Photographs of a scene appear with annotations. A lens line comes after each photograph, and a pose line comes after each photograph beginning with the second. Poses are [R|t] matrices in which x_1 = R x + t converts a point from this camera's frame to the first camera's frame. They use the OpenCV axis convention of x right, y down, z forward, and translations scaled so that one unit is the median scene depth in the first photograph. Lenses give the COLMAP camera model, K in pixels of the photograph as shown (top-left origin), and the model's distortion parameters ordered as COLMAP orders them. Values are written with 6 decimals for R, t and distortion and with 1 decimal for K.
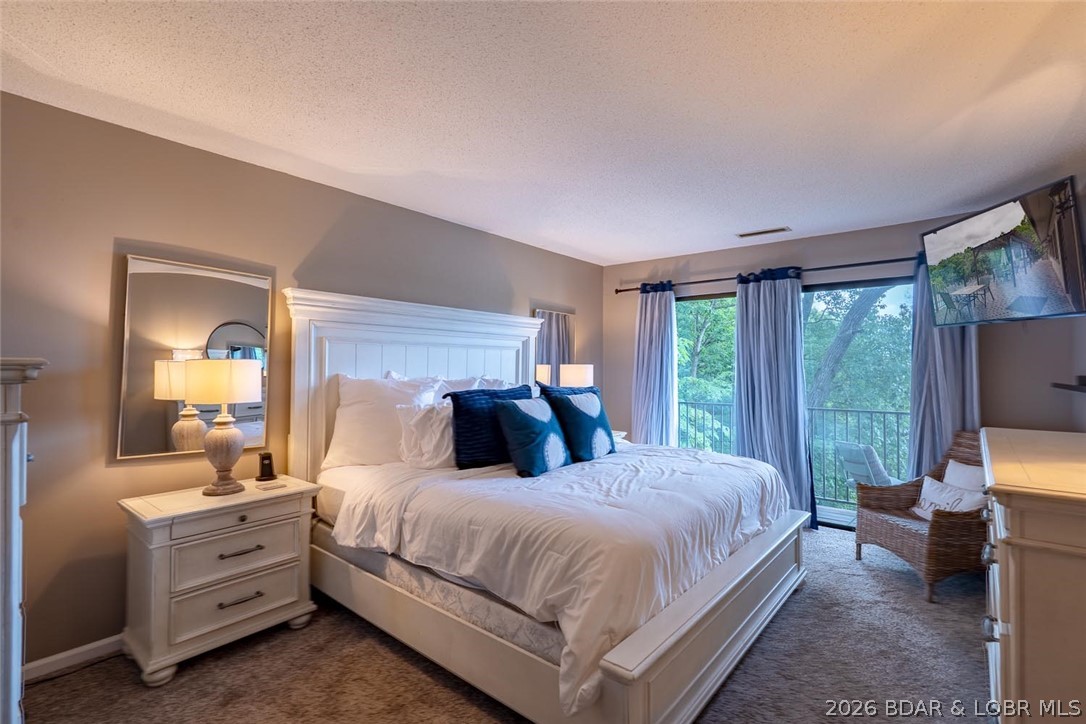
lens RADIAL K [[508.7, 0, 545.6], [0, 508.7, 361.6], [0, 0, 1]] dist [-0.000893, 0.000365]
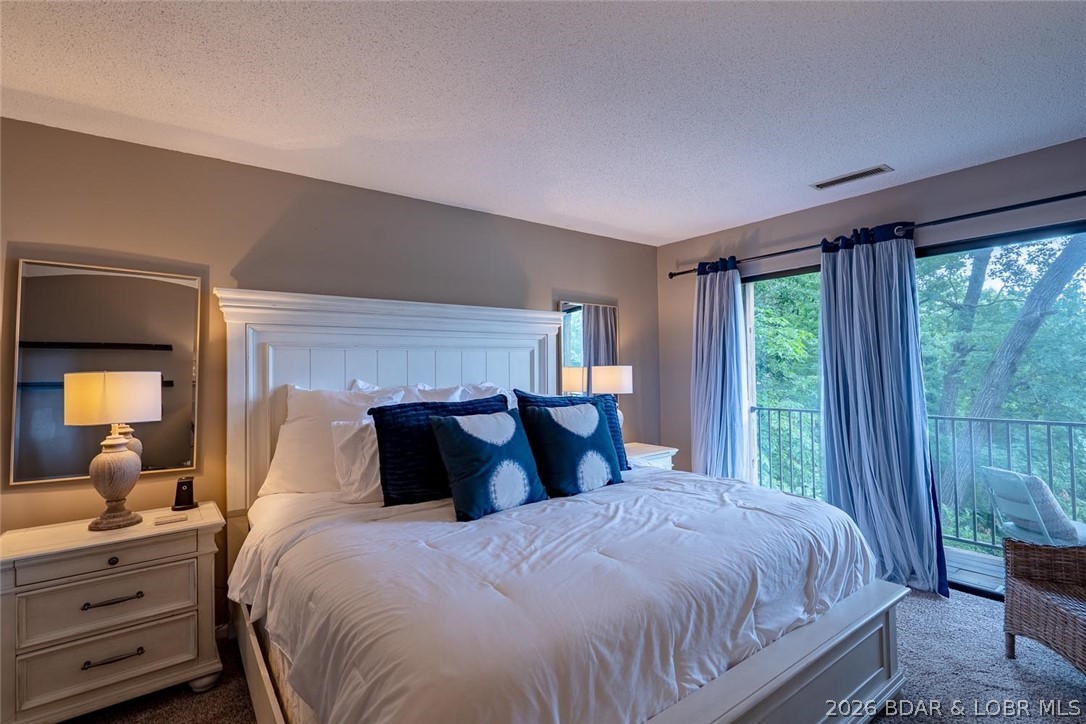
lens RADIAL K [[514.5, 0, 545.5], [0, 514.5, 359.1], [0, 0, 1]] dist [0.000443, -0.000188]
pose [[0.971943, -0.026549, -0.233712, 0.211652], [0.024951, 0.999641, -0.009790, 0.000266], [0.233888, 0.003684, 0.972257, 0.231234]]
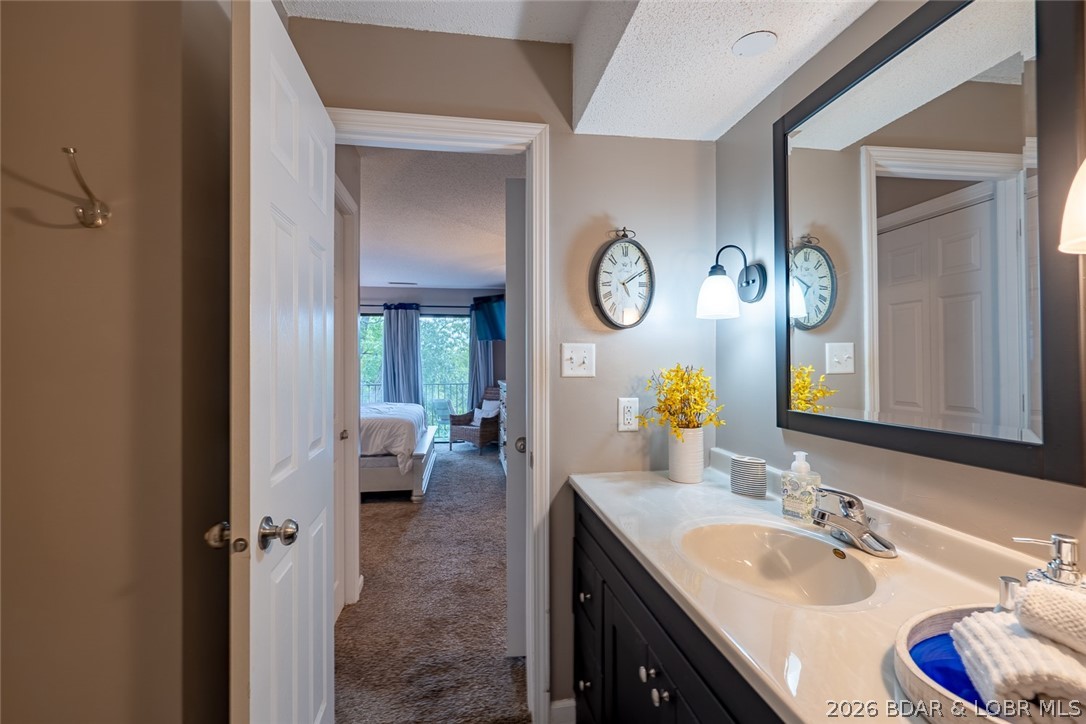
lens RADIAL K [[497.2, 0, 539.3], [0, 497.2, 360.9], [0, 0, 1]] dist [-0.003475, -0.000217]
pose [[0.667726, -0.001823, 0.744405, -0.687802], [-0.006410, 0.999946, 0.008198, 0.002764], [-0.744379, -0.010246, 0.667678, -0.658397]]
